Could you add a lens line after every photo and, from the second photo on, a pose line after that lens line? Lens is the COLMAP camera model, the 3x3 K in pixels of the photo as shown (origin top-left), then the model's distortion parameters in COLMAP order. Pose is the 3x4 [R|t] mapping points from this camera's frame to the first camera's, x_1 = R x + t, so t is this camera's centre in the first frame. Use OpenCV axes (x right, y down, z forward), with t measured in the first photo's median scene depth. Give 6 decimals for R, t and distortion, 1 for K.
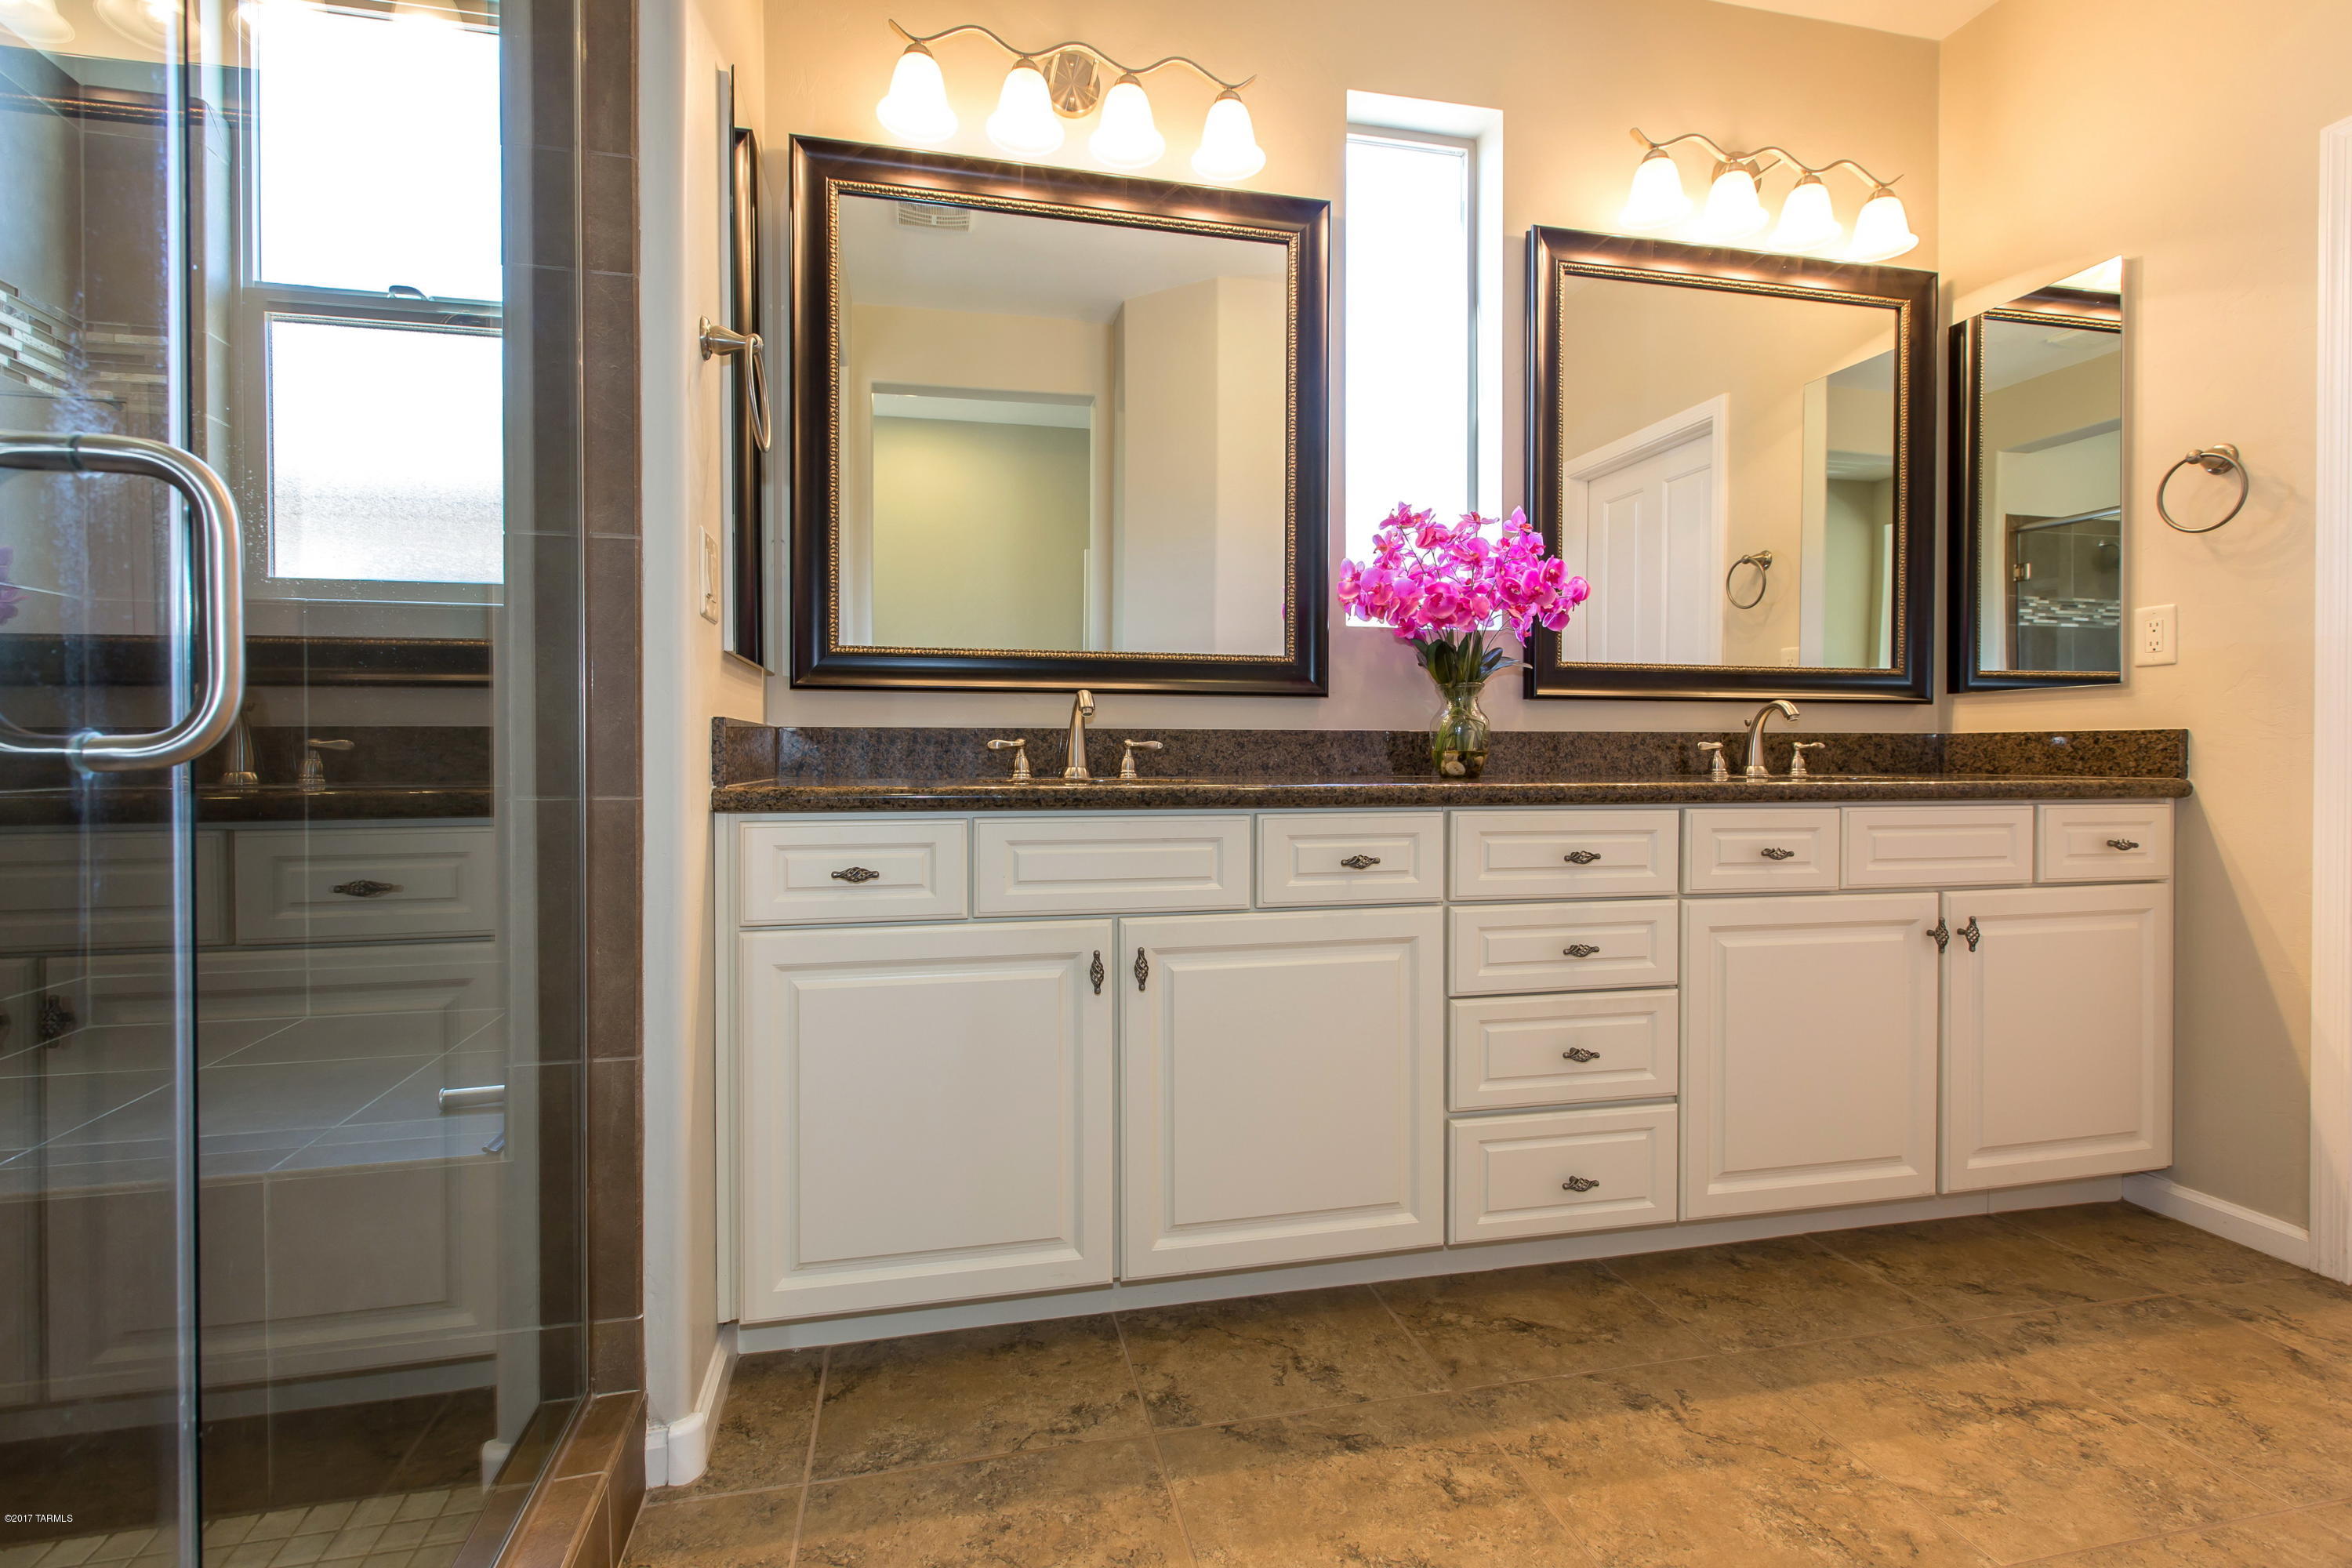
lens RADIAL K [[1076.6, 0, 1174.5], [0, 1076.6, 769.3], [0, 0, 1]] dist [0.002794, 0.000157]
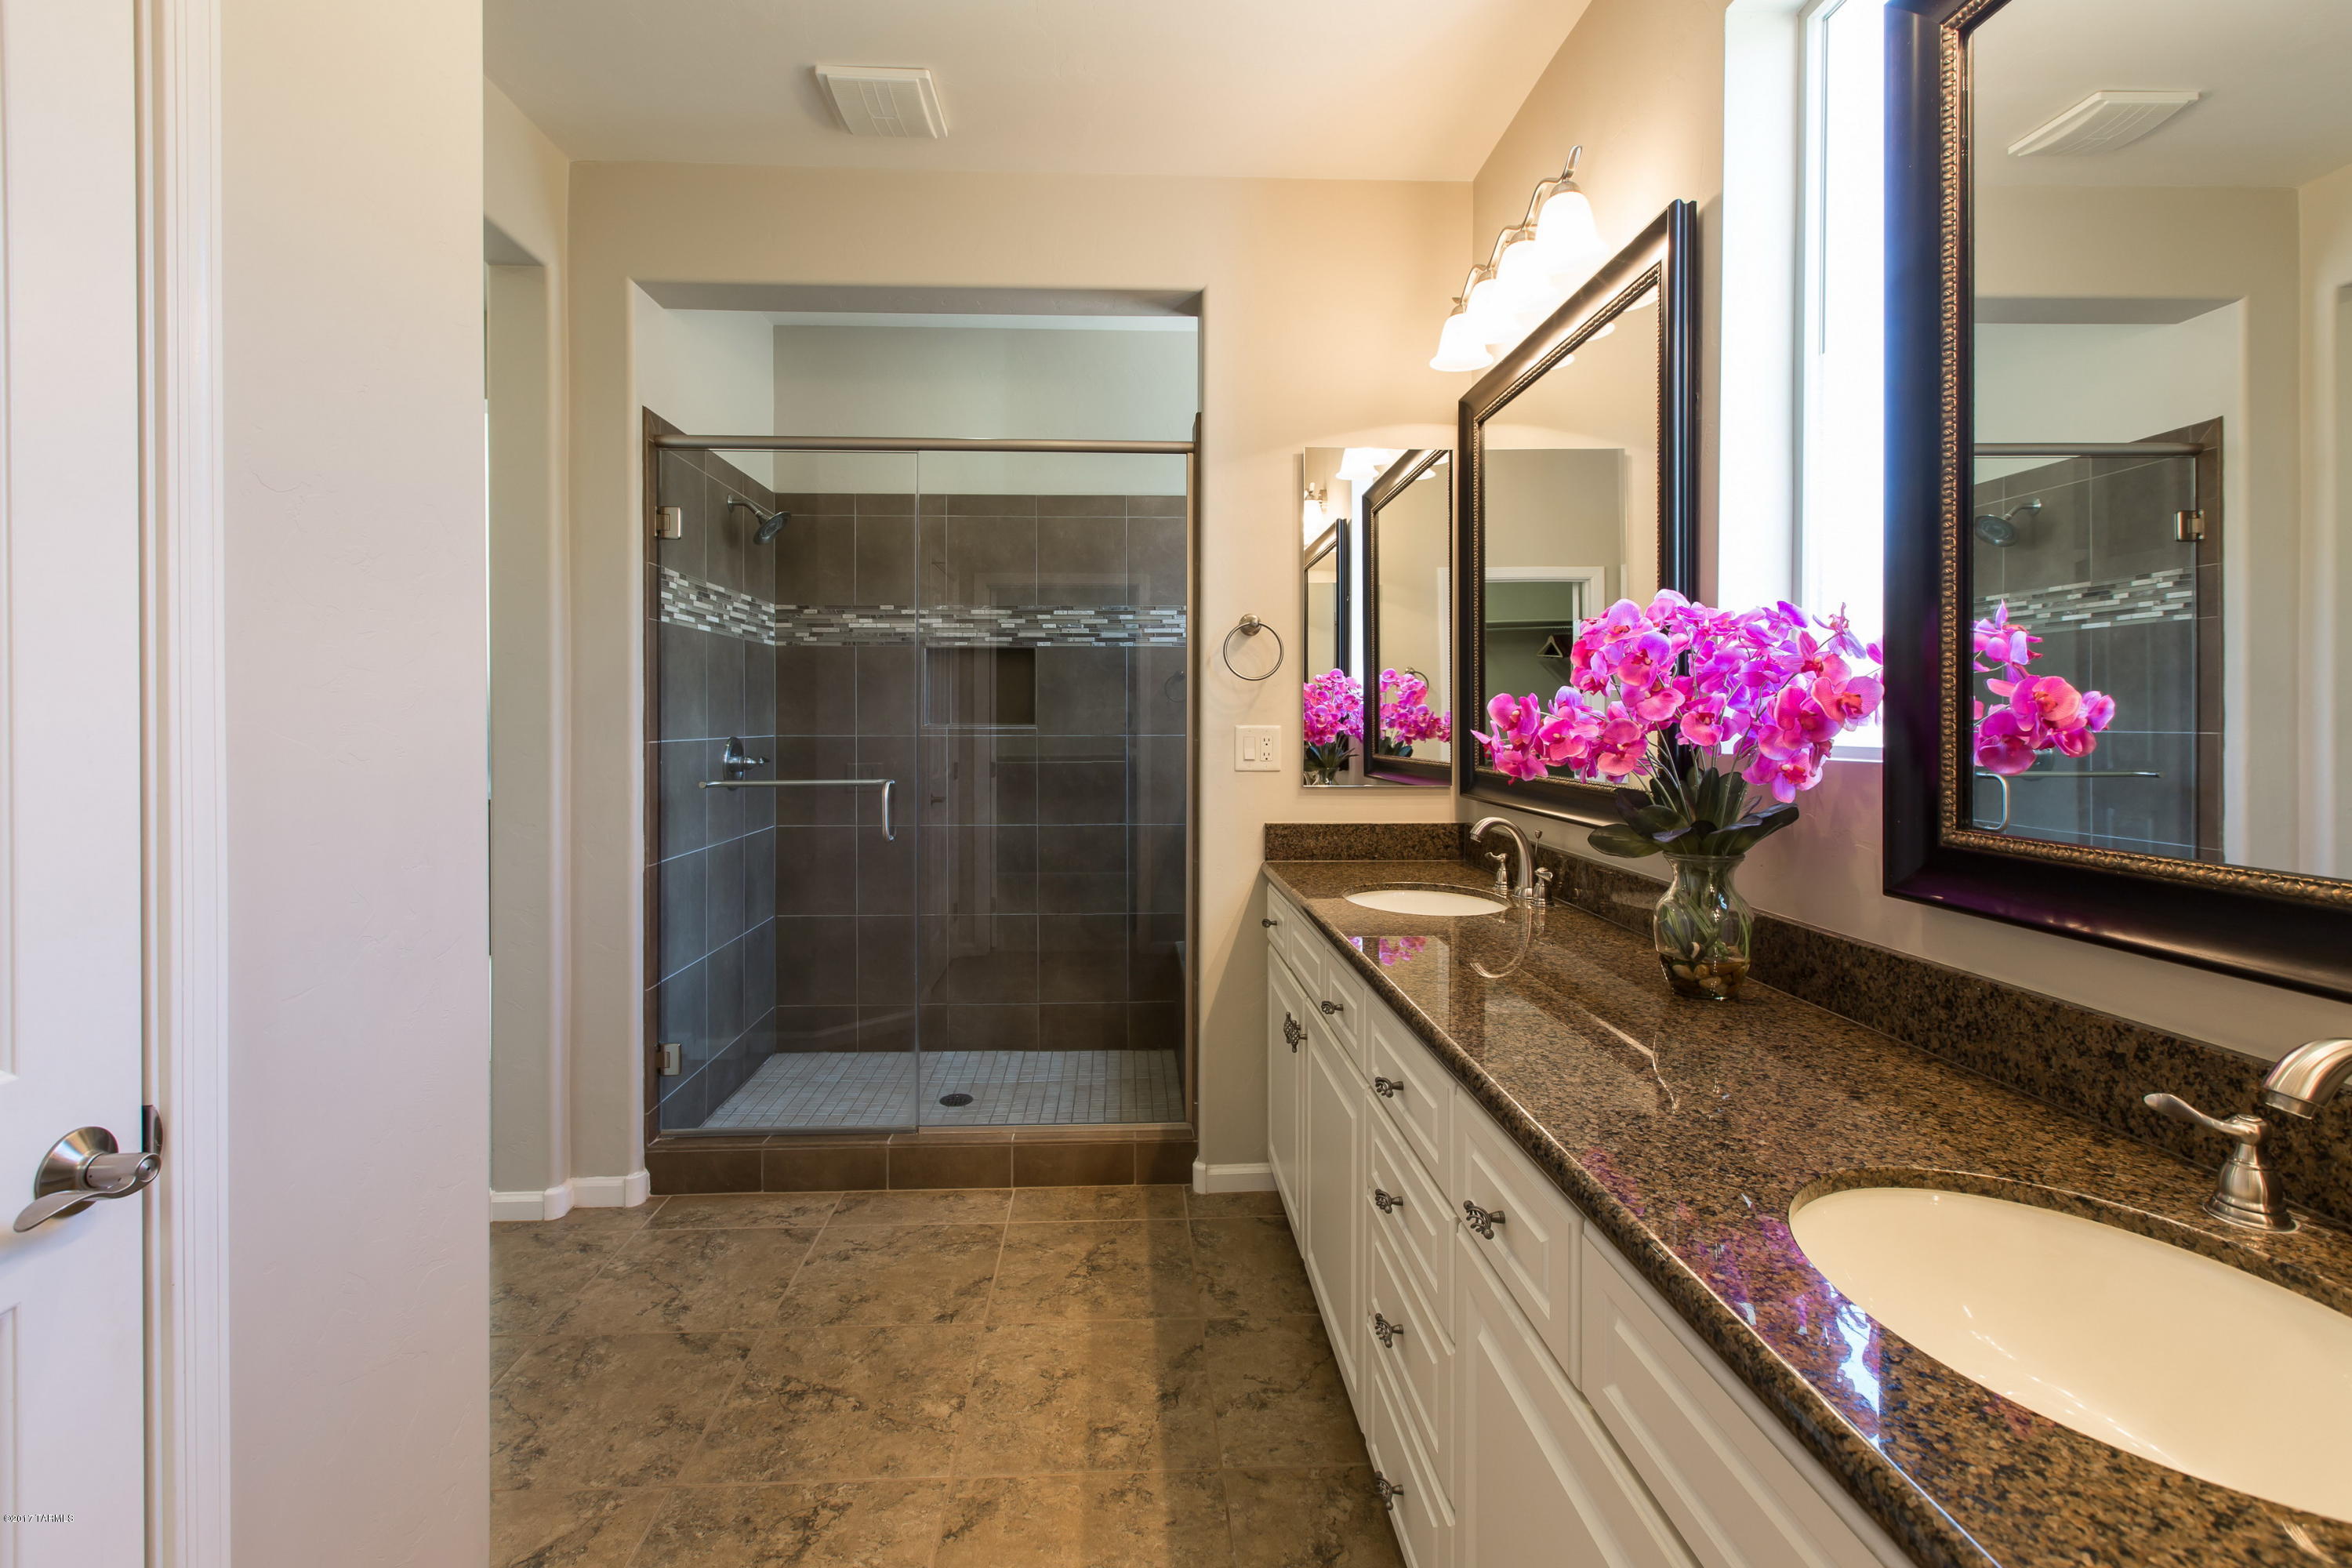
lens RADIAL K [[1076.6, 0, 1181.9], [0, 1076.6, 711.6], [0, 0, 1]] dist [0.002794, 0.000157]
pose [[-0.169717, -0.000860, -0.985492, 1.618884], [-0.002740, 0.999996, -0.000401, -0.274992], [0.985489, 0.002632, -0.169719, 1.318951]]
